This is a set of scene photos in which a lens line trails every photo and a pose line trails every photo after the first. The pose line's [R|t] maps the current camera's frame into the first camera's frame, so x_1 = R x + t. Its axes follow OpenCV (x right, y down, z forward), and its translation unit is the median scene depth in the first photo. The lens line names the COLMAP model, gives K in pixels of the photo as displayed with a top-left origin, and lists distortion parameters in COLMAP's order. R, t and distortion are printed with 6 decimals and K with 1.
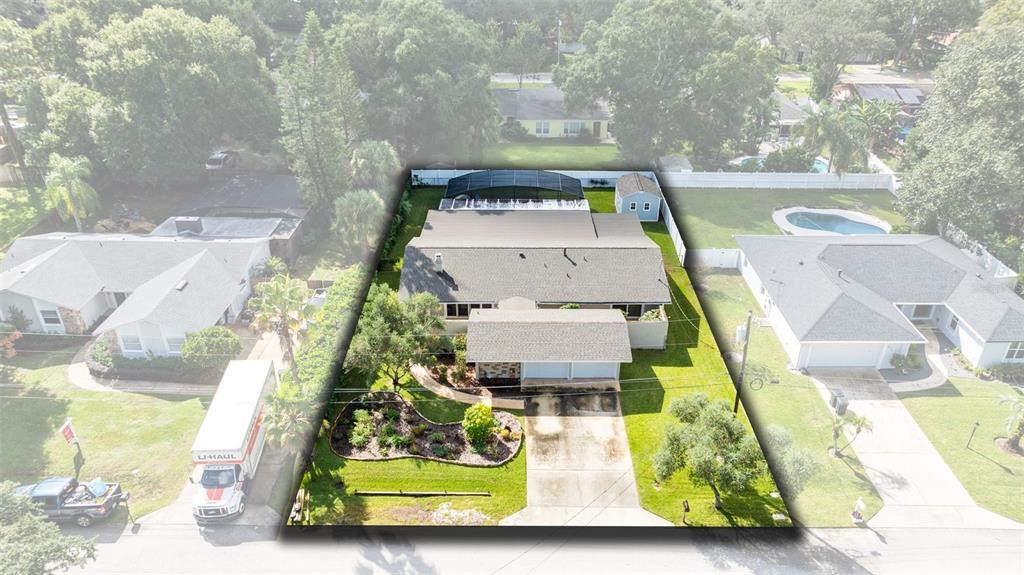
lens RADIAL K [[701.5, 0, 512.0], [0, 701.5, 287.5], [0, 0, 1]] dist [0.000501, -0.000178]
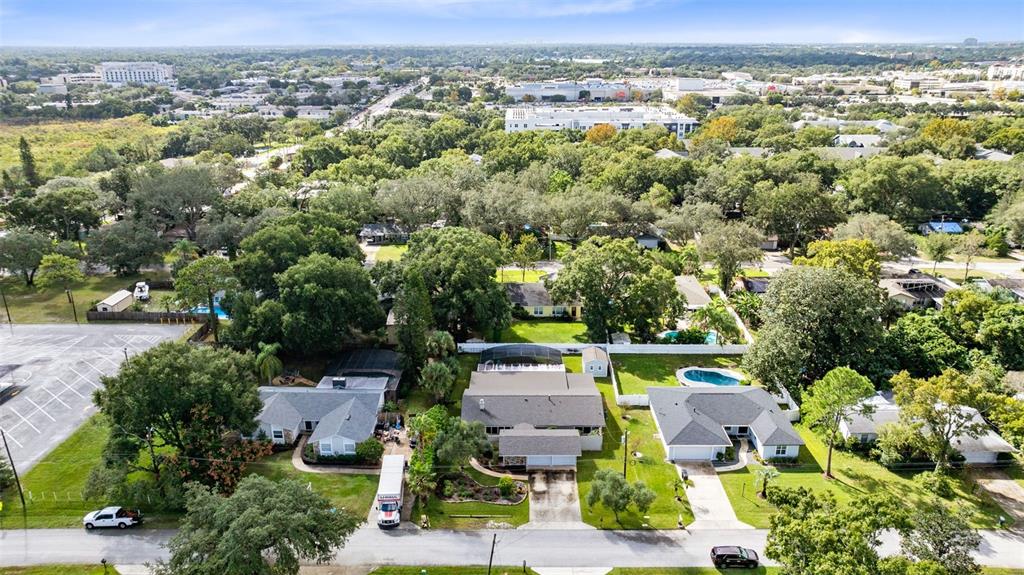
lens RADIAL K [[701.5, 0, 512.0], [0, 701.5, 287.5], [0, 0, 1]] dist [0.000501, -0.000178]
pose [[0.999987, -0.003951, -0.003354, -0.017918], [0.003300, 0.984415, -0.175828, -0.014290], [0.003996, 0.175814, 0.984415, -0.993853]]
